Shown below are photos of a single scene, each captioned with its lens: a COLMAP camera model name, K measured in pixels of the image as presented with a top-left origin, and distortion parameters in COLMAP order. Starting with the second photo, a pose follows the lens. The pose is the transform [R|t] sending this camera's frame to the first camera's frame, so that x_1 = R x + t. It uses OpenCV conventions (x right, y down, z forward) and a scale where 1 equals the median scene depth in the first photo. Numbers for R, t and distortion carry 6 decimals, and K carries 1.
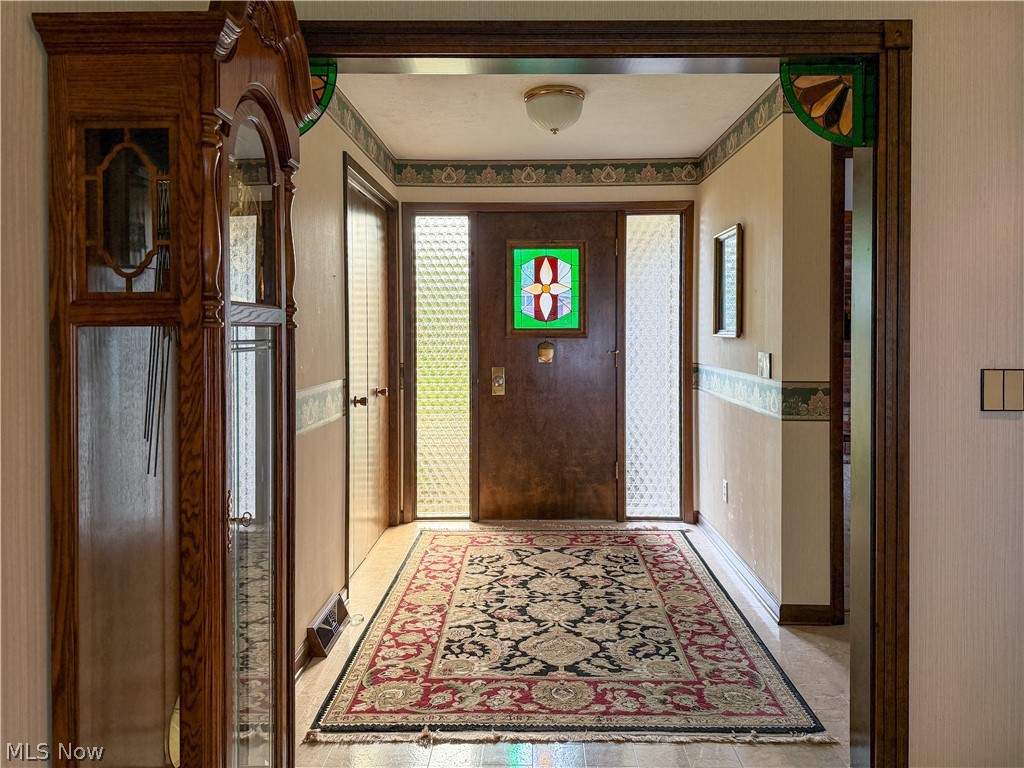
lens RADIAL K [[739.6, 0, 512.4], [0, 739.6, 327.0], [0, 0, 1]] dist [0.108502, -0.209942]
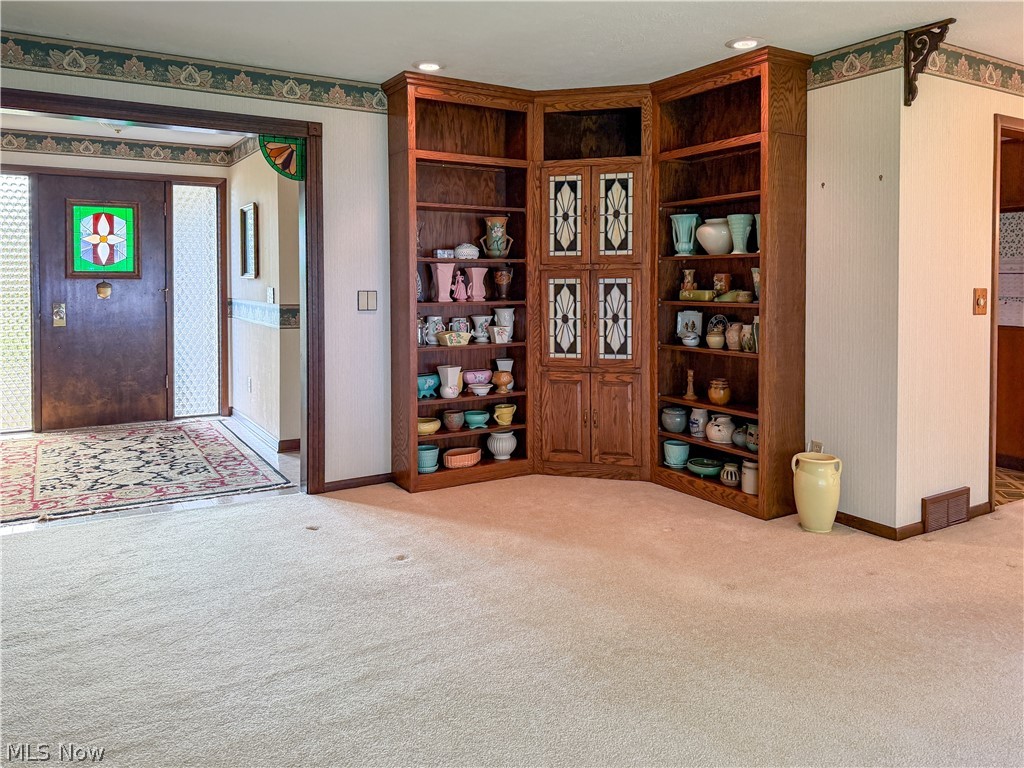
lens RADIAL K [[760.2, 0, 513.1], [0, 760.2, 313.2], [0, 0, 1]] dist [0.070616, -0.102938]
pose [[0.841852, -0.016565, 0.539455, -0.075749], [-0.009239, 0.998940, 0.045092, 0.007598], [-0.539630, -0.042945, 0.840806, -0.471244]]
